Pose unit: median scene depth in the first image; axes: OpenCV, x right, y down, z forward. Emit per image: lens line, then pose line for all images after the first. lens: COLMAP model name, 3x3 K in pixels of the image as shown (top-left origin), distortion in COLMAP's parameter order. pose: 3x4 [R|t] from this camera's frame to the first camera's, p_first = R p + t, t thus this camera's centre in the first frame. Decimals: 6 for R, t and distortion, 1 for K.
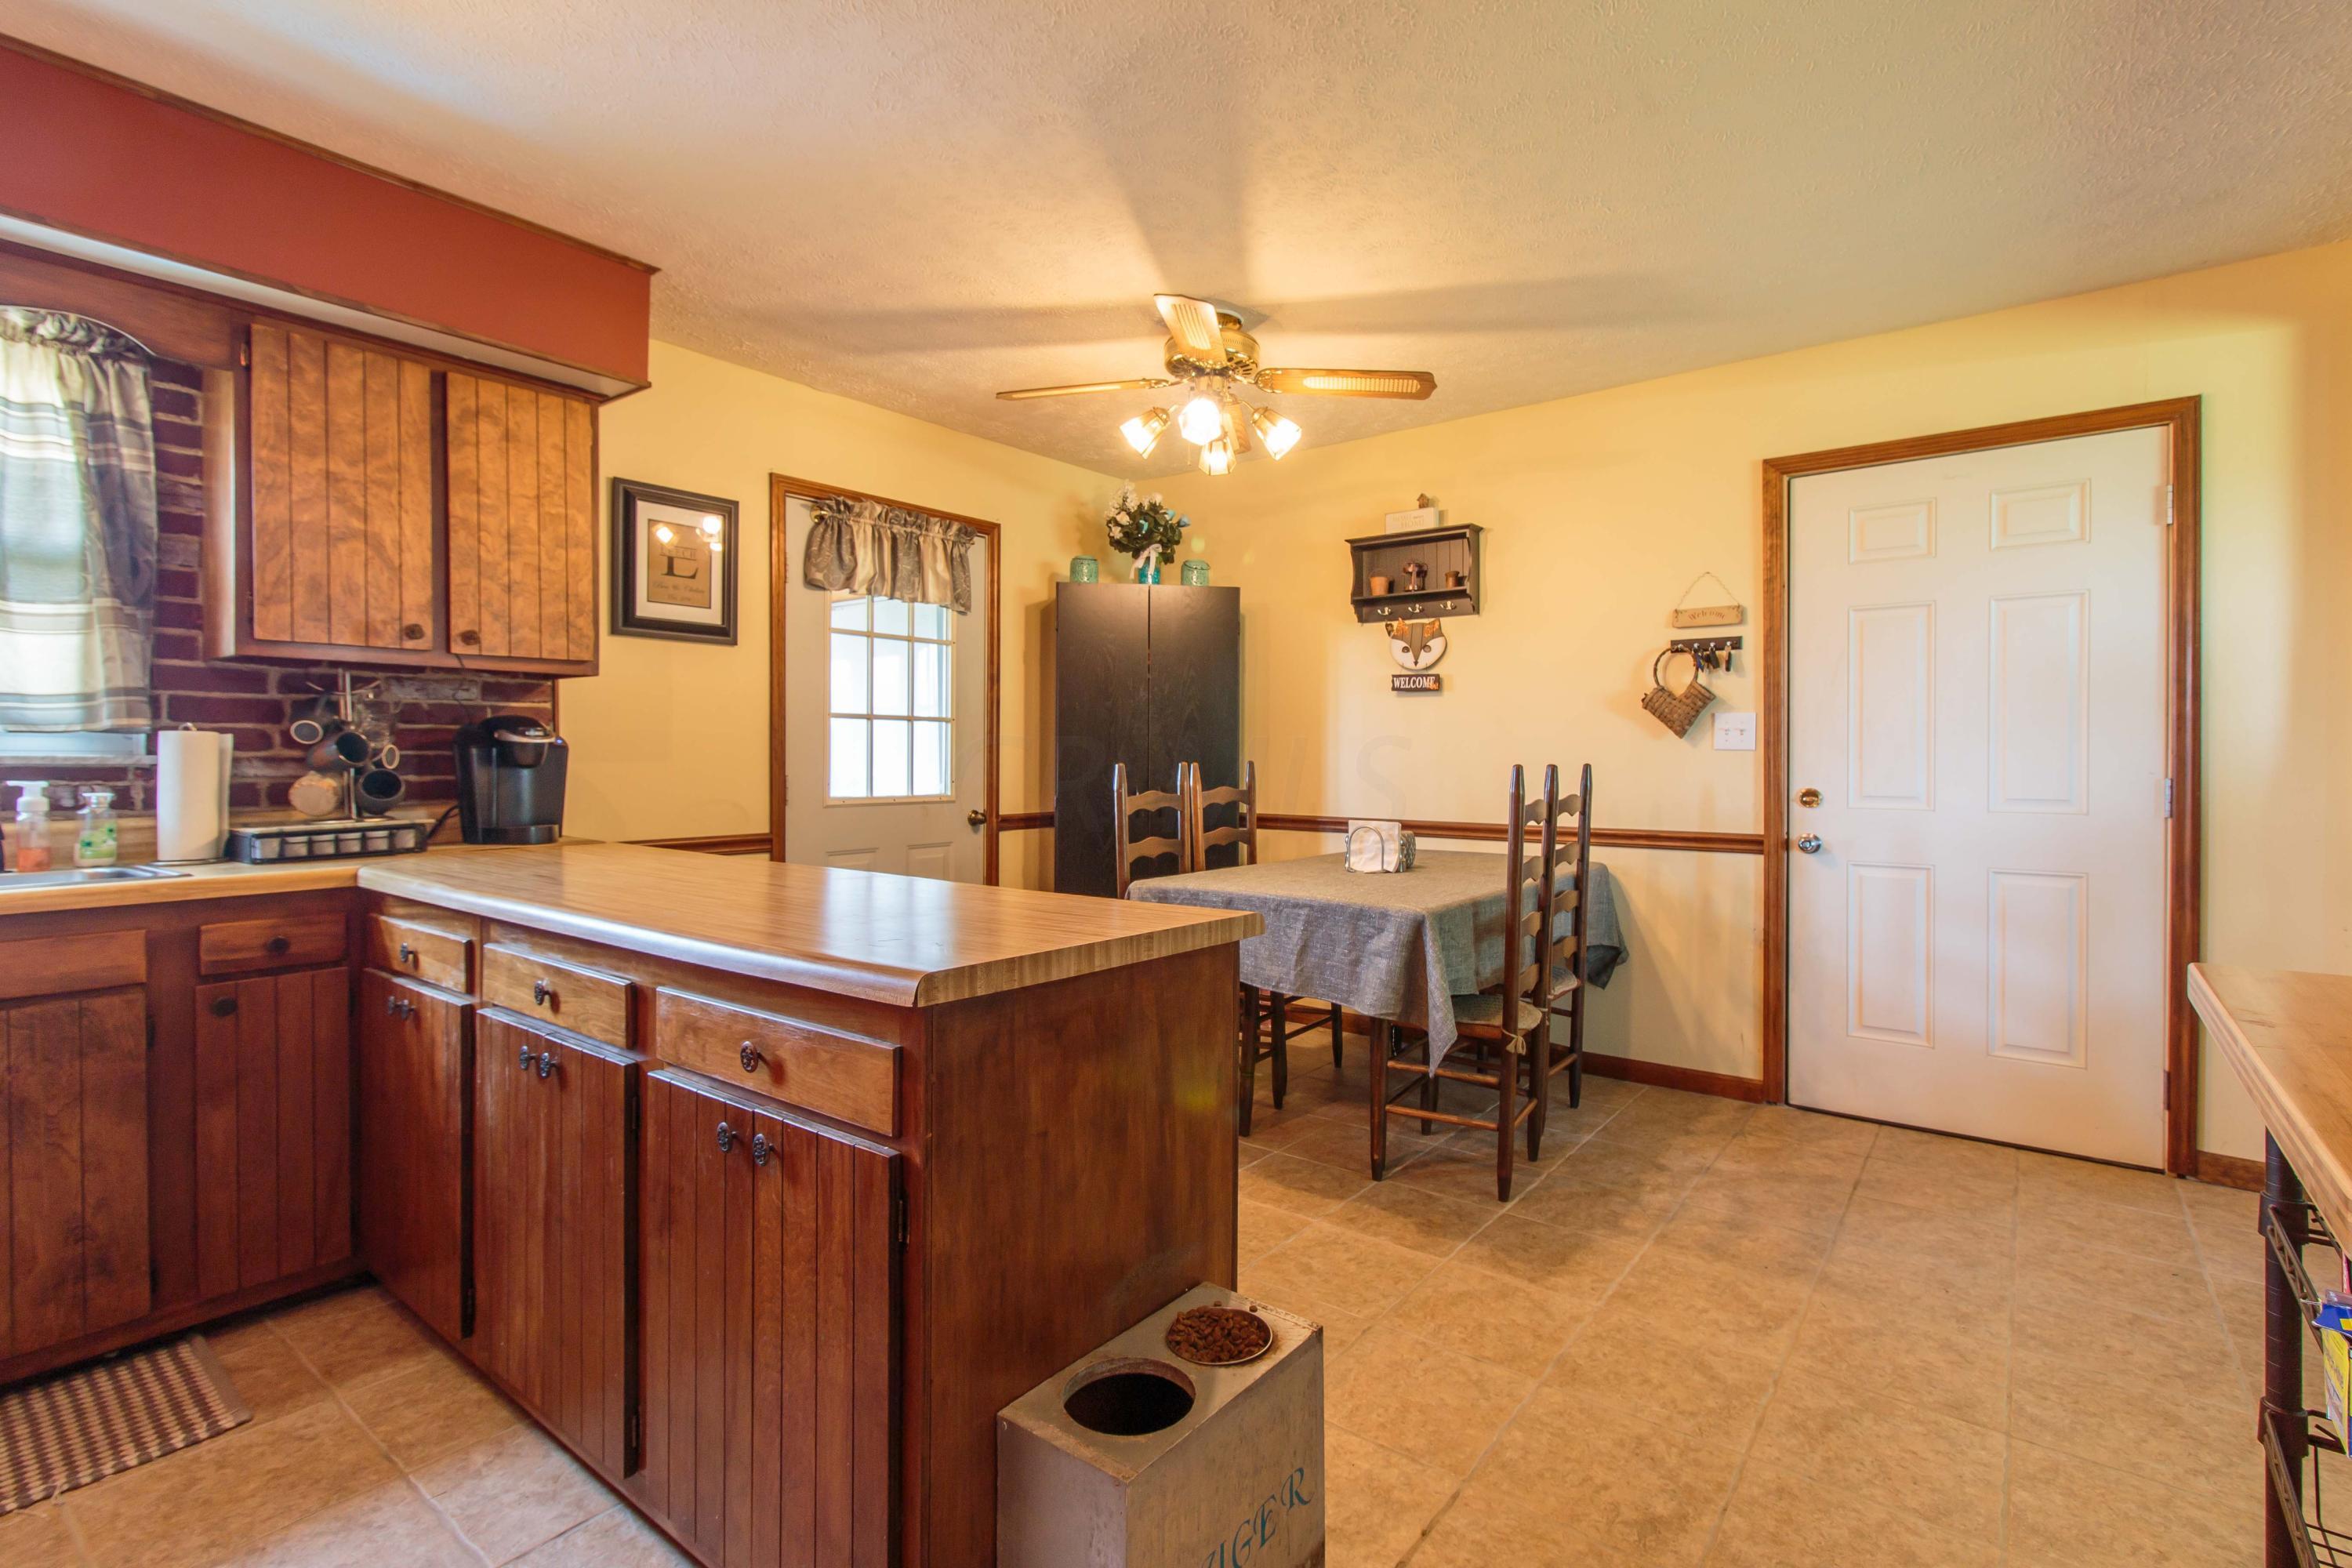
lens RADIAL K [[1088.8, 0, 1261.2], [0, 1088.8, 757.1], [0, 0, 1]] dist [0.009950, -0.001730]
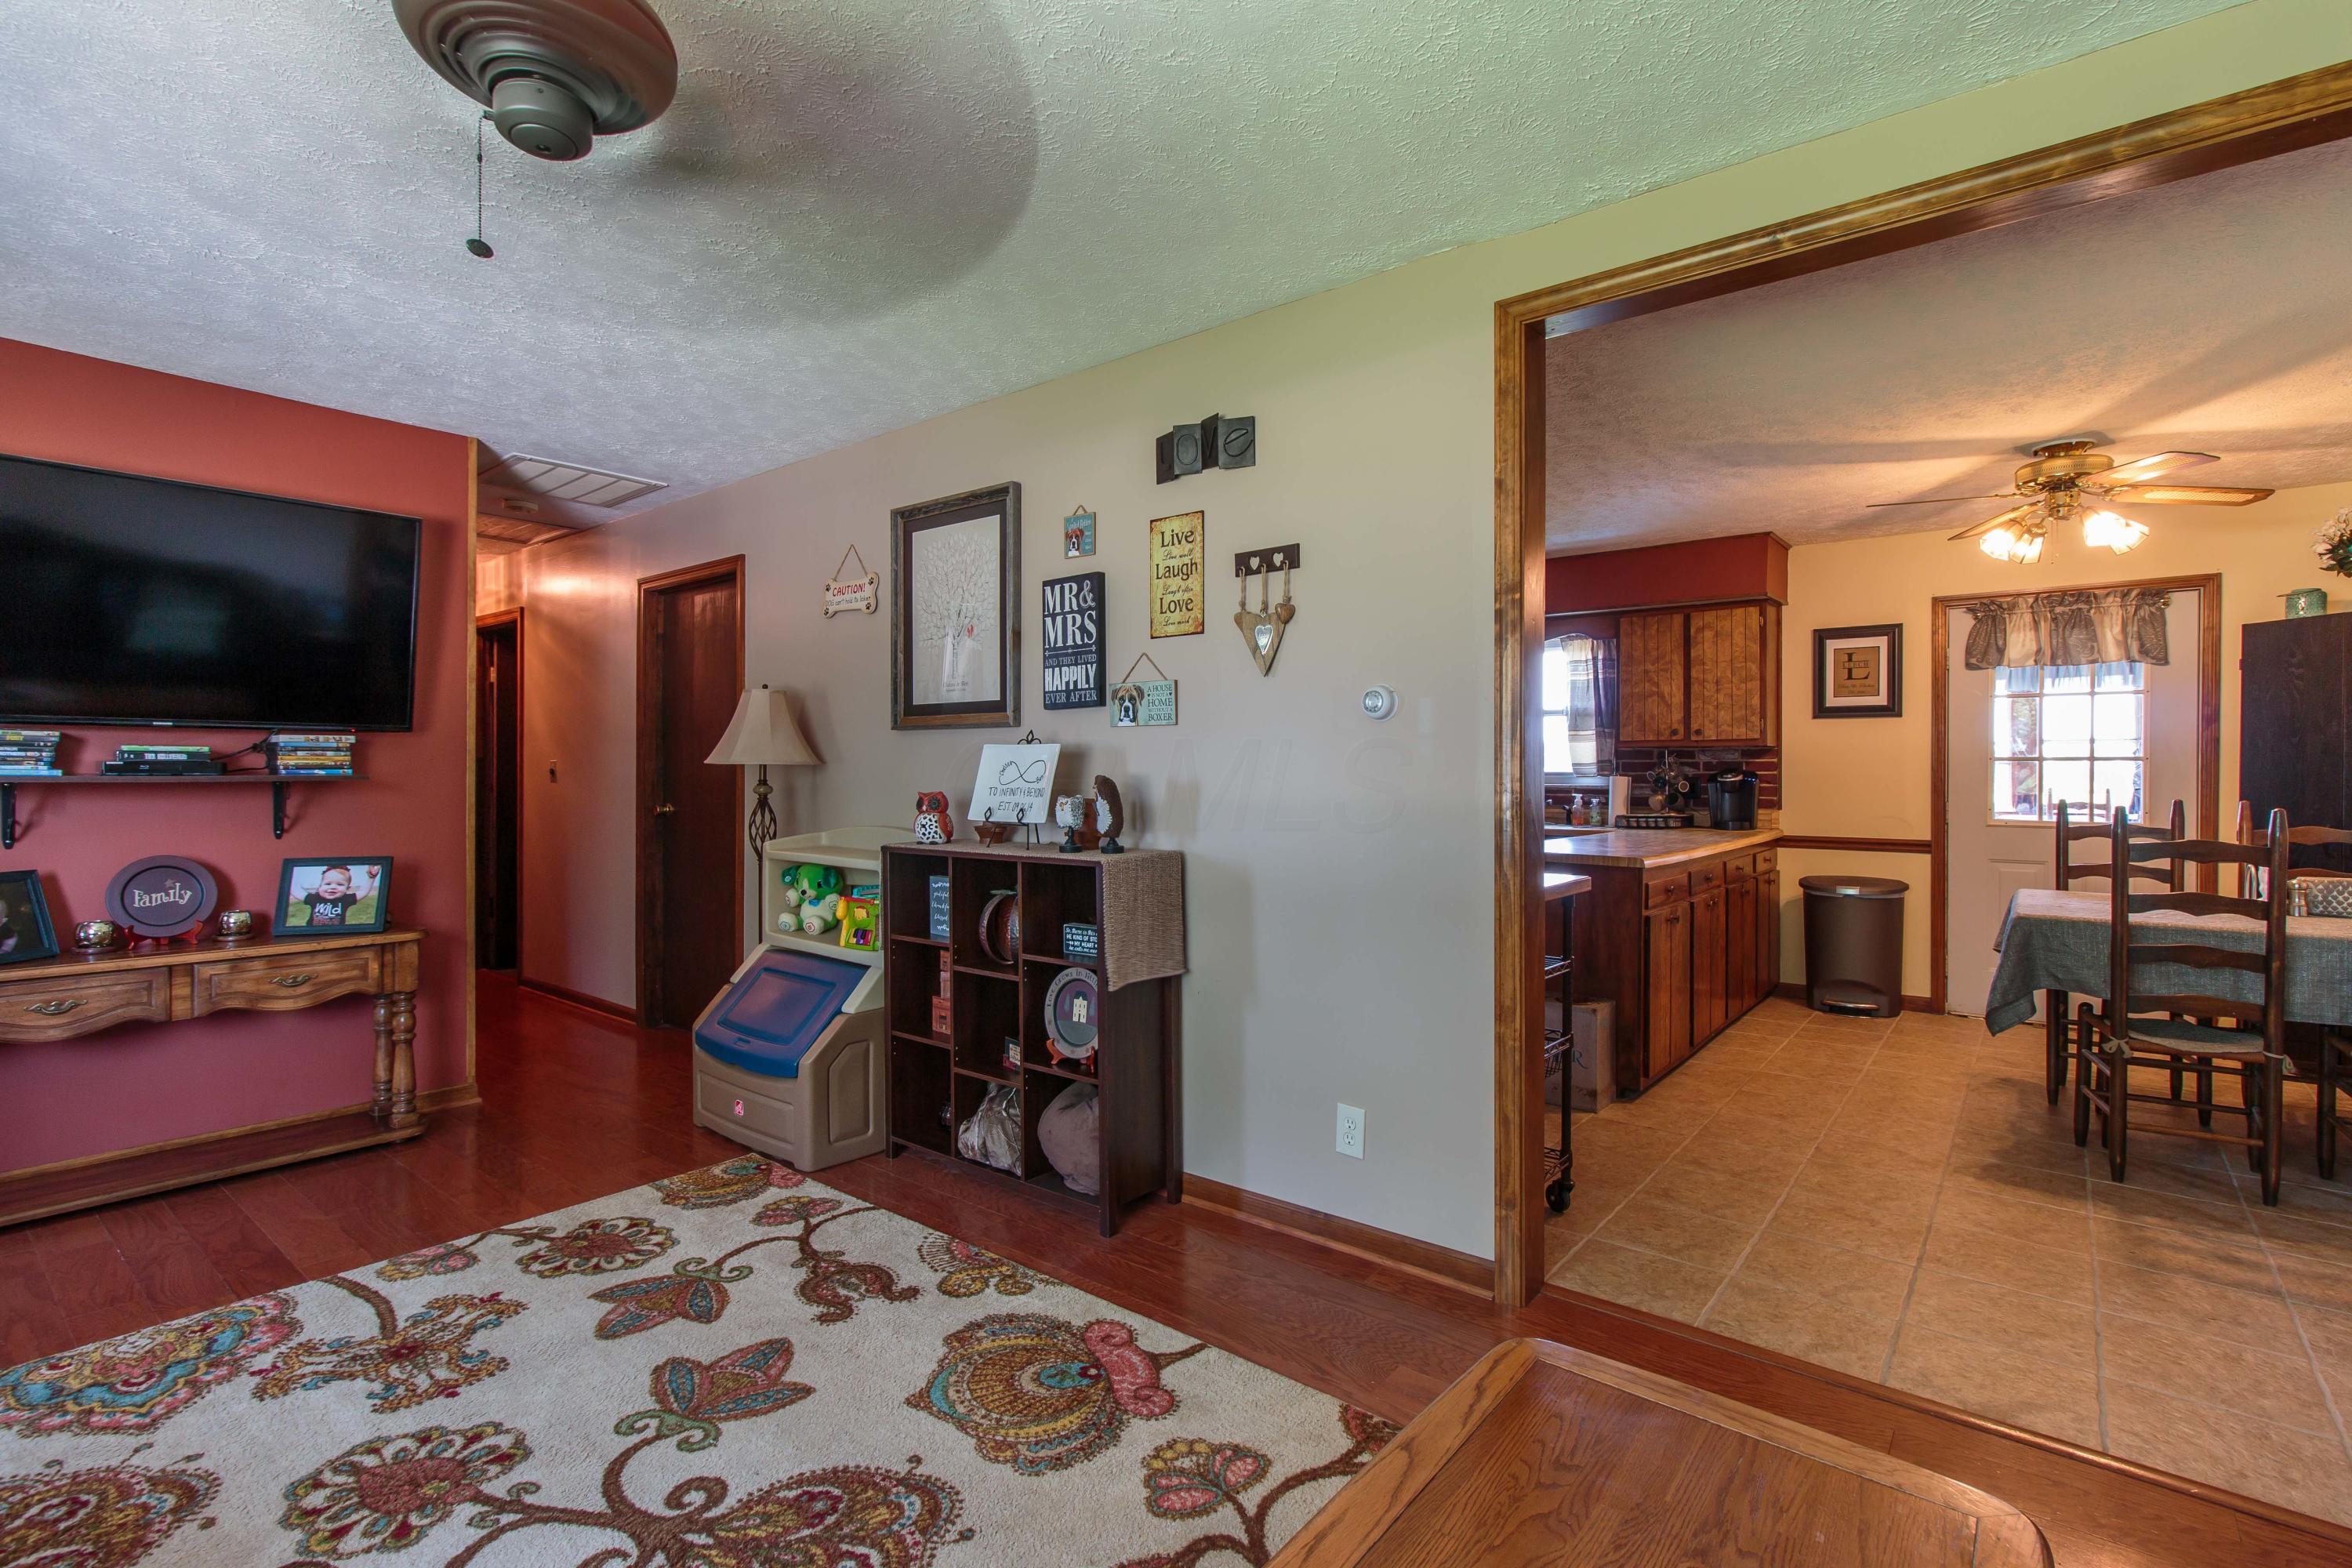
lens RADIAL K [[1088.8, 0, 1121.1], [0, 1088.8, 782.8], [0, 0, 1]] dist [0.009950, -0.001730]
pose [[-0.093257, 0.008822, -0.995603, 1.234361], [-0.005566, 0.999940, 0.009382, -0.017934], [0.995626, 0.006416, -0.093203, 0.047076]]
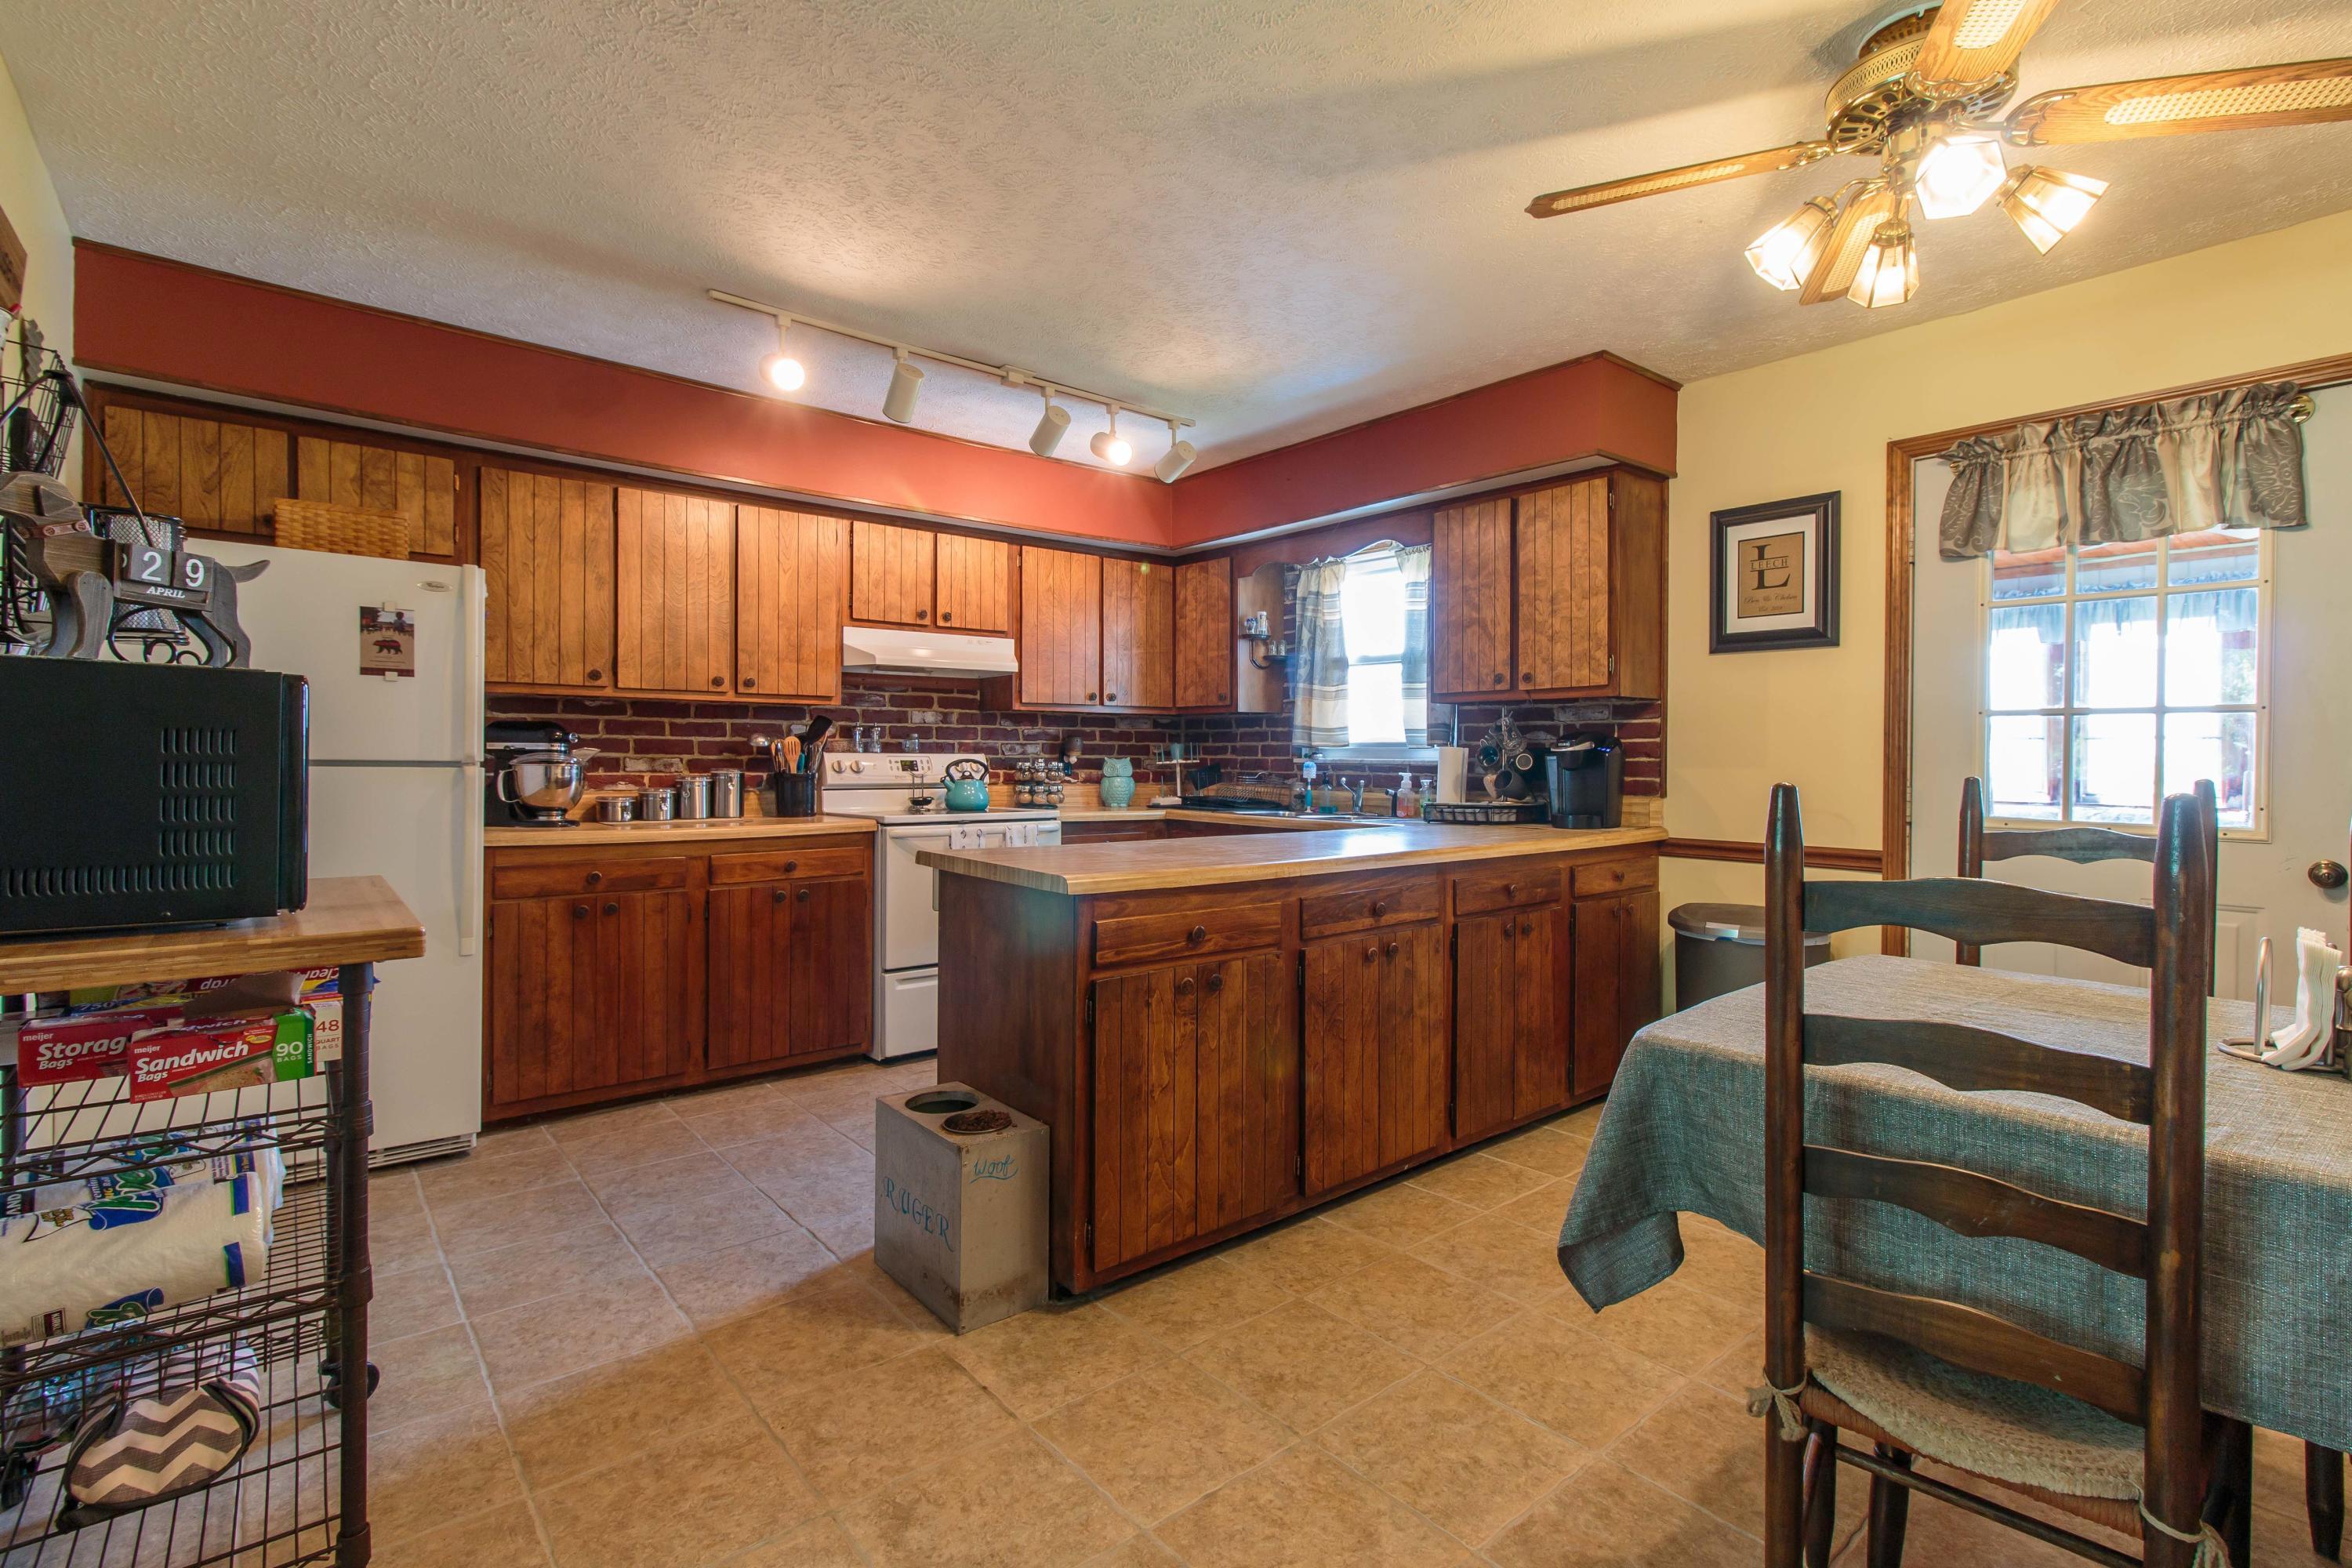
lens RADIAL K [[1088.8, 0, 1141.1], [0, 1088.8, 763.5], [0, 0, 1]] dist [0.009950, -0.001730]
pose [[-0.277045, 0.003565, -0.960850, 0.618238], [-0.009015, 0.999939, 0.006310, -0.001863], [0.960815, 0.010410, -0.276996, 0.726160]]
